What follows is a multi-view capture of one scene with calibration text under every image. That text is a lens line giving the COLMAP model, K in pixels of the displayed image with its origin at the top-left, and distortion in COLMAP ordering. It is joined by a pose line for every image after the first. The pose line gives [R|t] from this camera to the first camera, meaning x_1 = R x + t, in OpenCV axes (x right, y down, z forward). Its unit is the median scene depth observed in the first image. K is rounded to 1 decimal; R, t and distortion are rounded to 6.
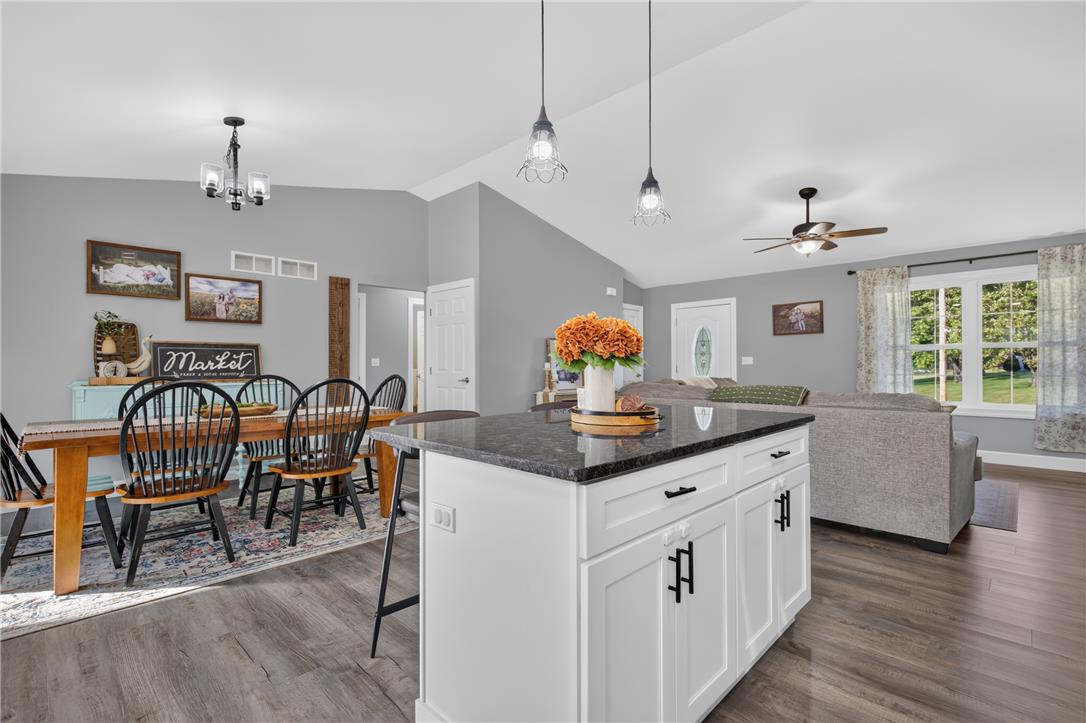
lens RADIAL K [[484.3, 0, 540.1], [0, 484.3, 362.4], [0, 0, 1]] dist [0.000212, 0.000002]
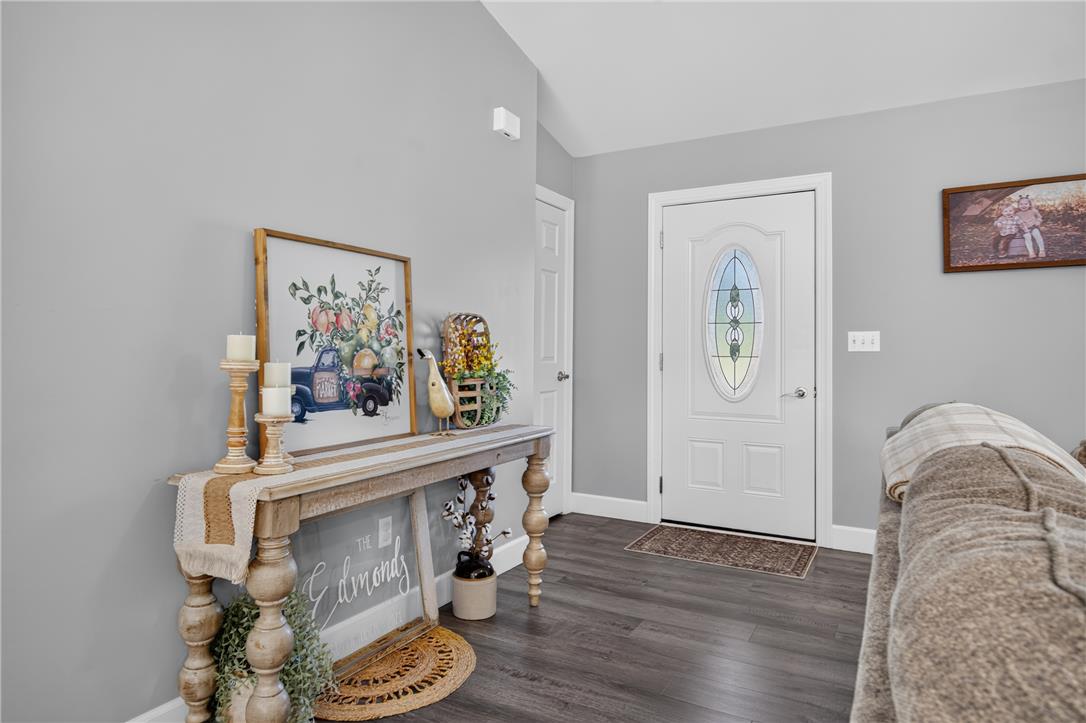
lens RADIAL K [[640.8, 0, 541.5], [0, 640.8, 359.2], [0, 0, 1]] dist [0.001250, 0.000298]
pose [[0.963557, 0.006137, 0.267433, 0.060662], [-0.010443, 0.999838, 0.014679, 0.006009], [-0.267300, -0.016937, 0.963465, 0.624525]]
